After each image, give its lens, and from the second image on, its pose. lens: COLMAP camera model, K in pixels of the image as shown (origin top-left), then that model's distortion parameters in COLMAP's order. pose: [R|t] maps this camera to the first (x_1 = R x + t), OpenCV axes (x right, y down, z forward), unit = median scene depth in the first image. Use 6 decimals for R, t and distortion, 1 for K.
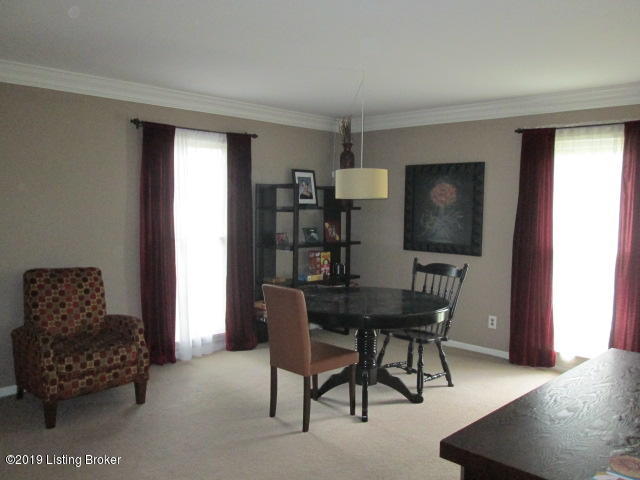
lens RADIAL K [[534.1, 0, 321.3], [0, 534.1, 244.4], [0, 0, 1]] dist [-0.052708, 0.057817]
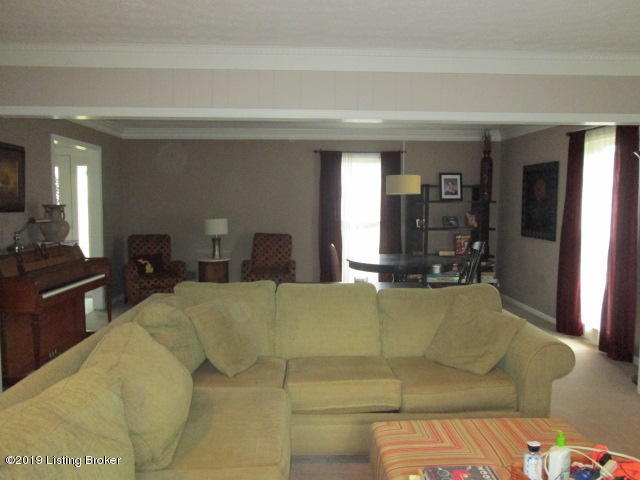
lens RADIAL K [[534.1, 0, 315.5], [0, 534.1, 242.3], [0, 0, 1]] dist [-0.052708, 0.057817]
pose [[0.727758, 0.044335, -0.684400, 0.779104], [-0.045656, 0.998827, 0.016154, 0.032358], [0.684313, 0.019491, 0.728928, -0.235629]]
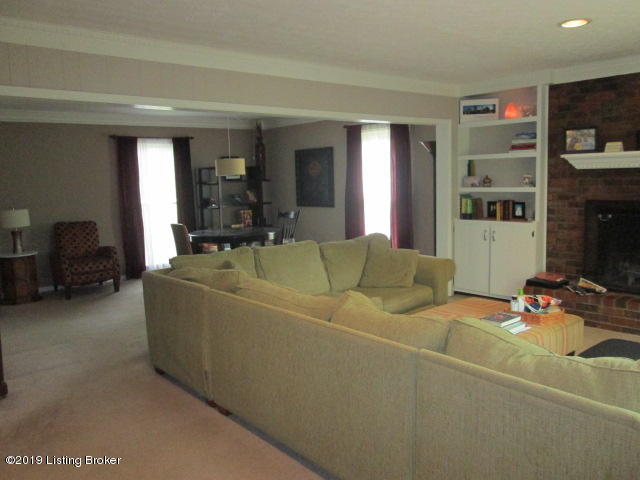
lens RADIAL K [[534.1, 0, 320.3], [0, 534.1, 238.6], [0, 0, 1]] dist [-0.052708, 0.057817]
pose [[0.995397, -0.036701, -0.088527, 0.429209], [0.040152, 0.998489, 0.037529, 0.058313], [0.087016, -0.040911, 0.995366, -0.620590]]
